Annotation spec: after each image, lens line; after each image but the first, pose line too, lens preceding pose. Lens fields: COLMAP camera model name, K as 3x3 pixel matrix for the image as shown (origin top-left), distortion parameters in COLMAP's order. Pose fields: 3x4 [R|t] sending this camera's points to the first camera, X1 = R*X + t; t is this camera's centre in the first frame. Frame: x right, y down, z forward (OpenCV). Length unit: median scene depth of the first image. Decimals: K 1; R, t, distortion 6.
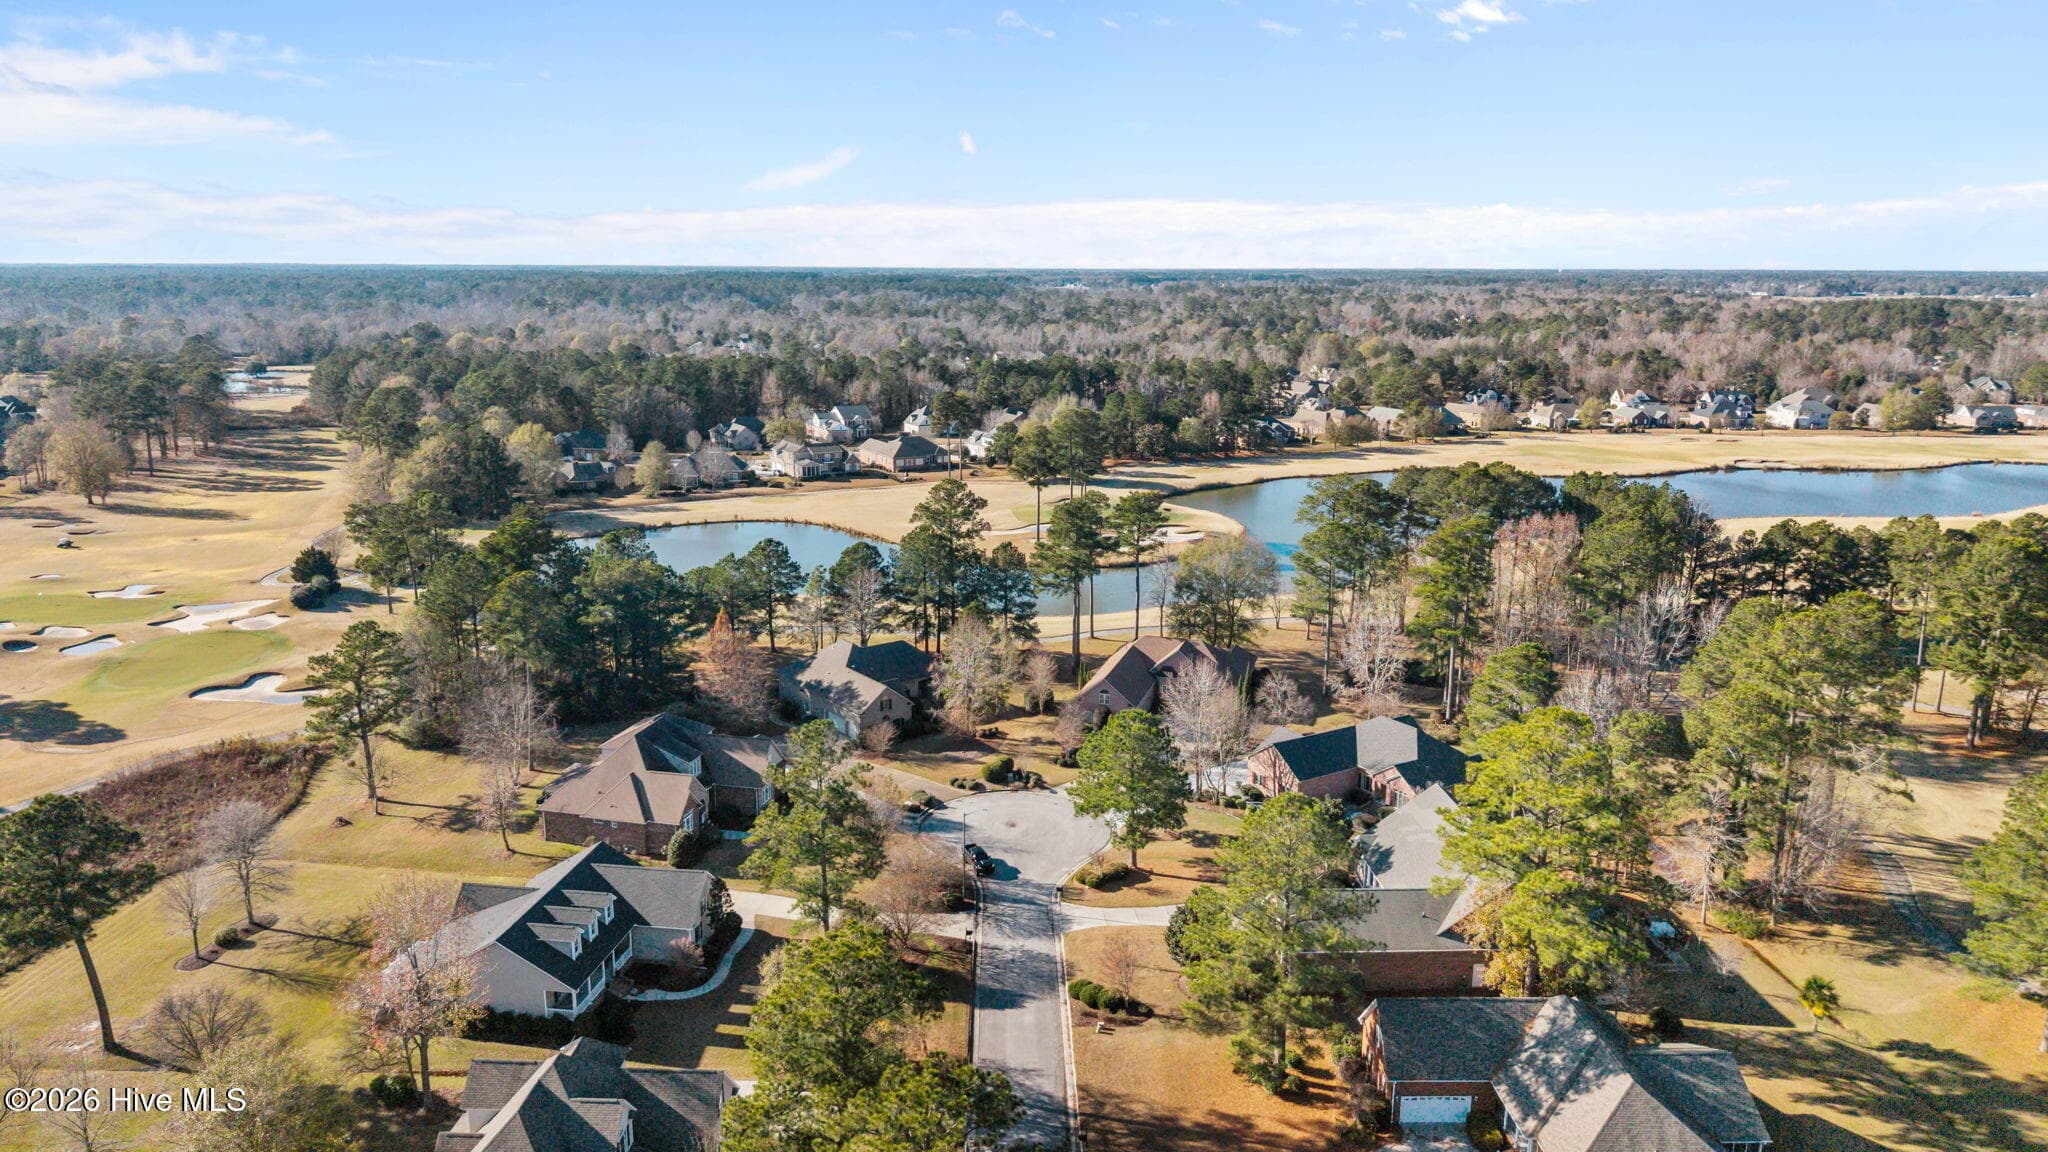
lens RADIAL K [[1381.9, 0, 1024.0], [0, 1381.9, 576.0], [0, 0, 1]] dist [0.044452, -0.055451]
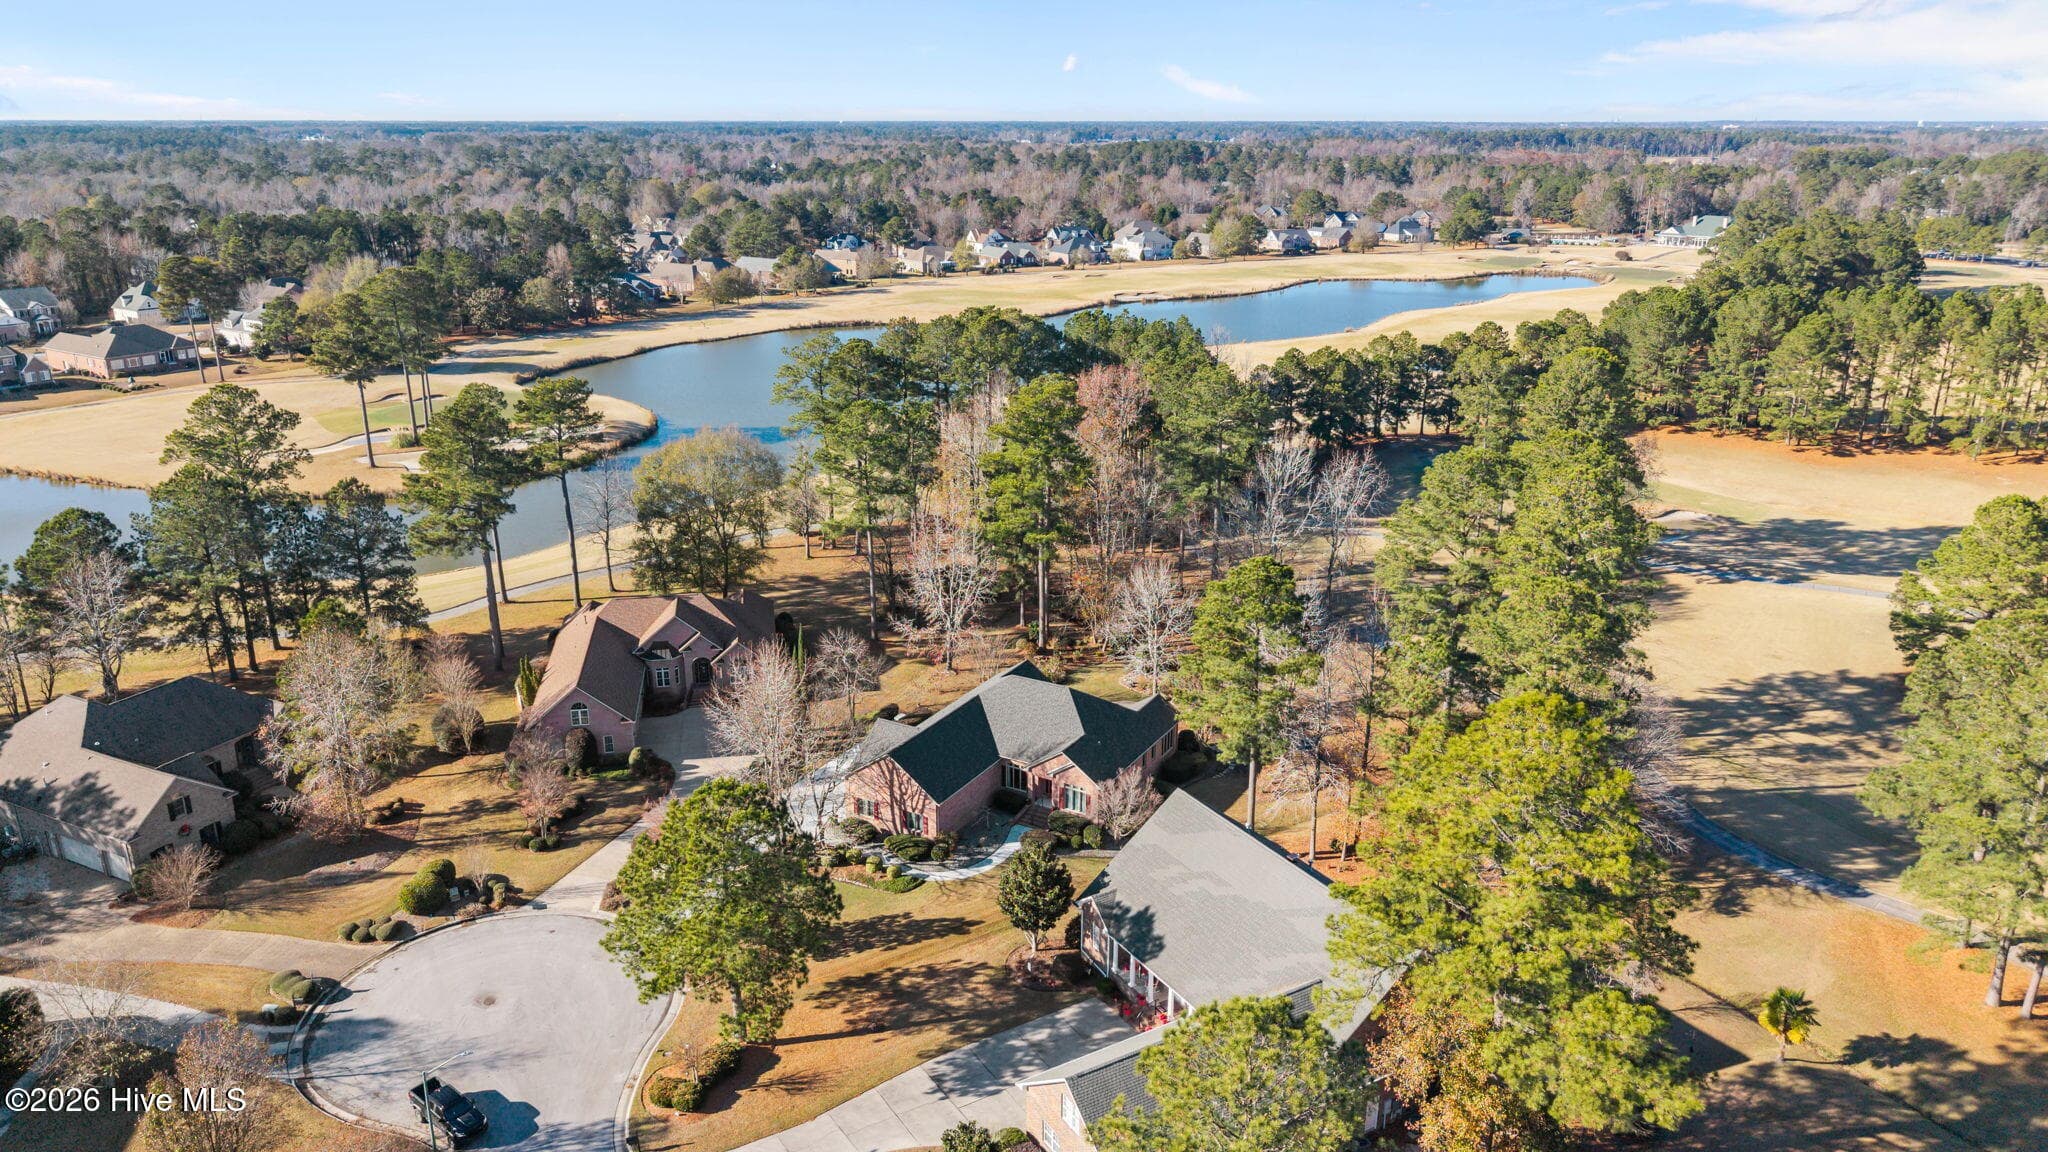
lens RADIAL K [[1381.9, 0, 1024.0], [0, 1381.9, 576.0], [0, 0, 1]] dist [0.044452, -0.055451]
pose [[0.881934, -0.150597, 0.446669, -0.015094], [0.106701, 0.986776, 0.122018, -0.012350], [-0.459138, -0.059952, 0.886340, 0.145891]]
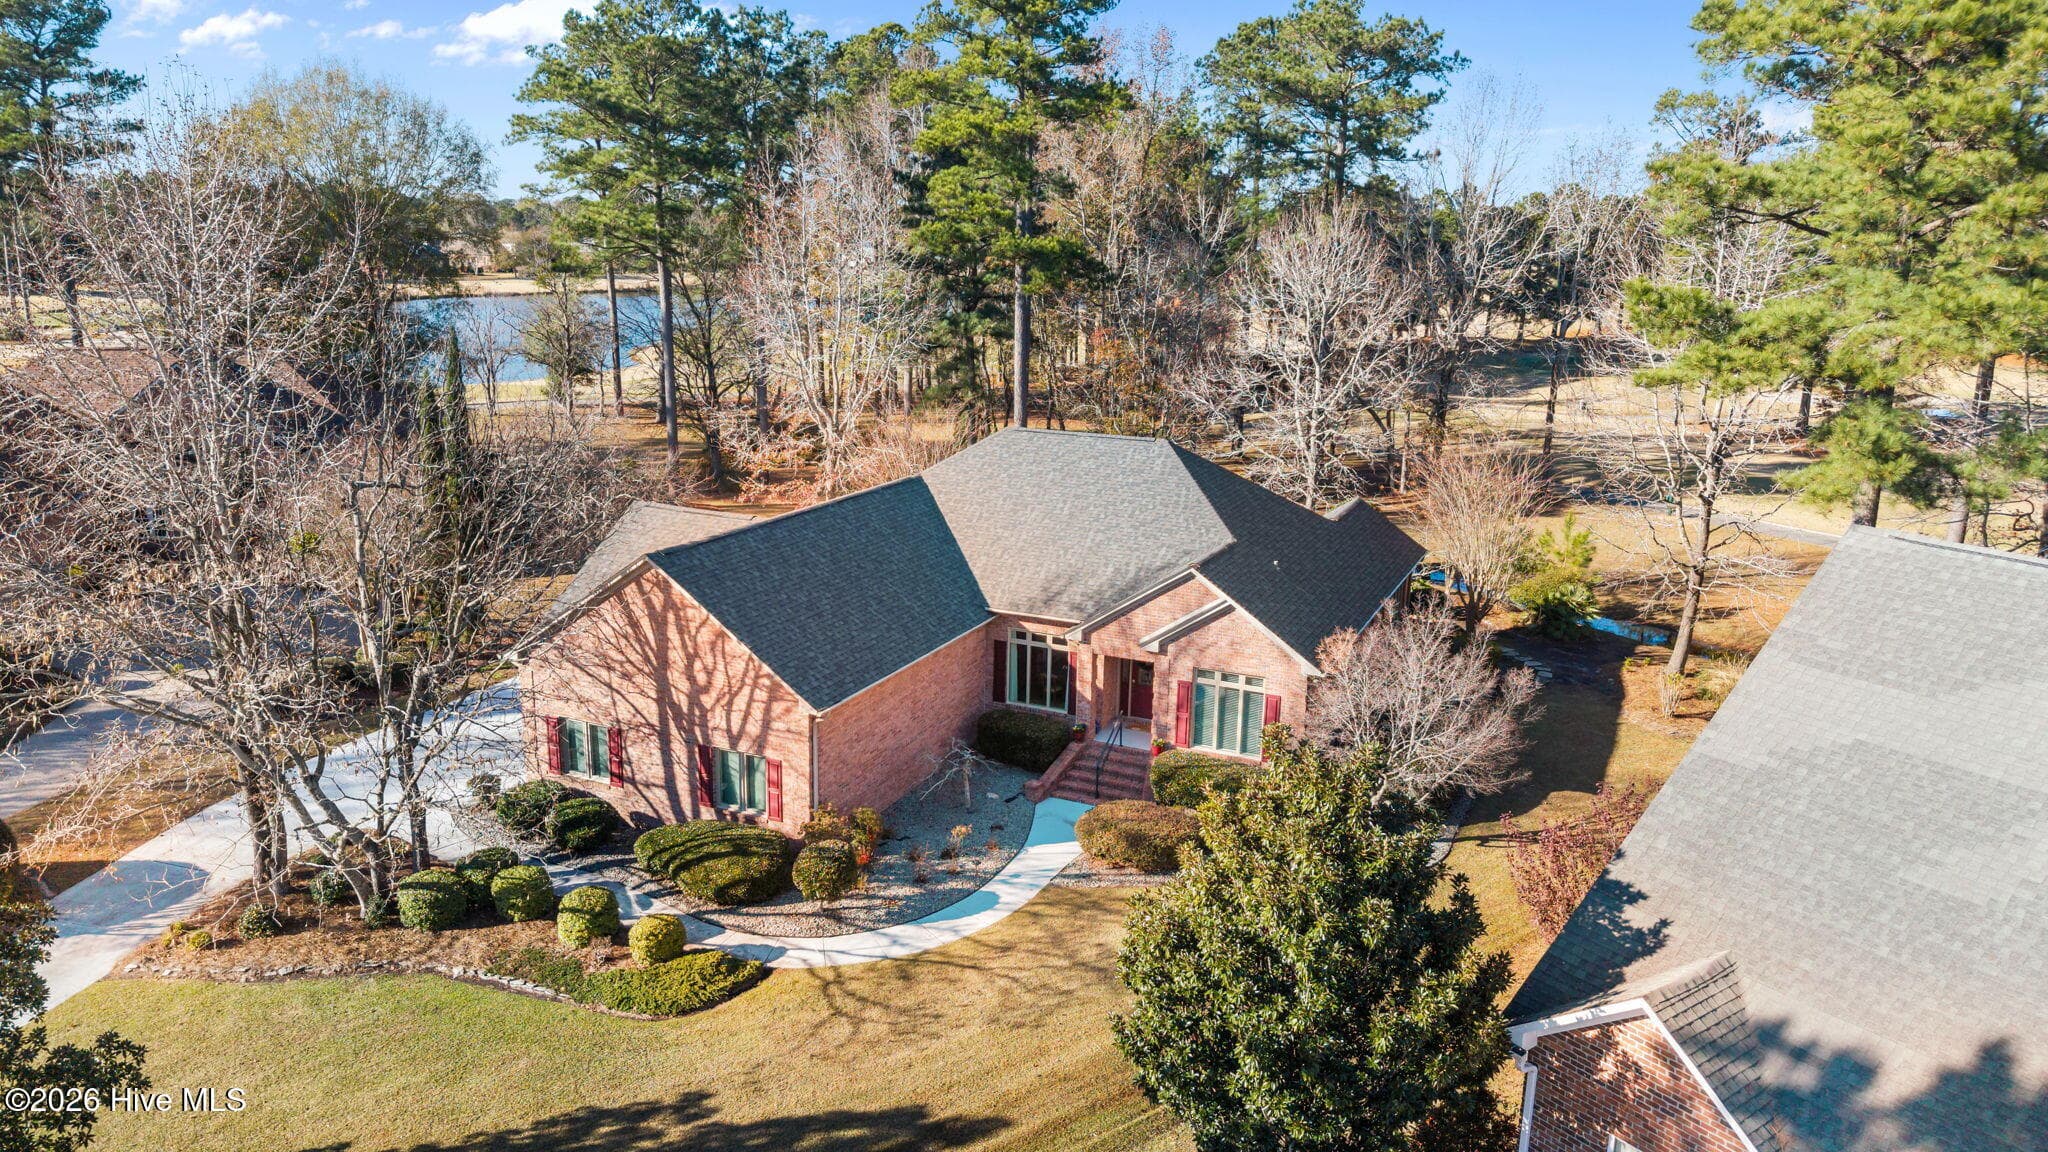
lens RADIAL K [[1427.4, 0, 1024.0], [0, 1427.4, 576.0], [0, 0, 1]] dist [0.016995, -0.003028]
pose [[0.833012, -0.116411, 0.540870, 0.041315], [0.101648, 0.993174, 0.057209, 0.042925], [-0.543838, 0.007323, 0.839158, 0.291199]]
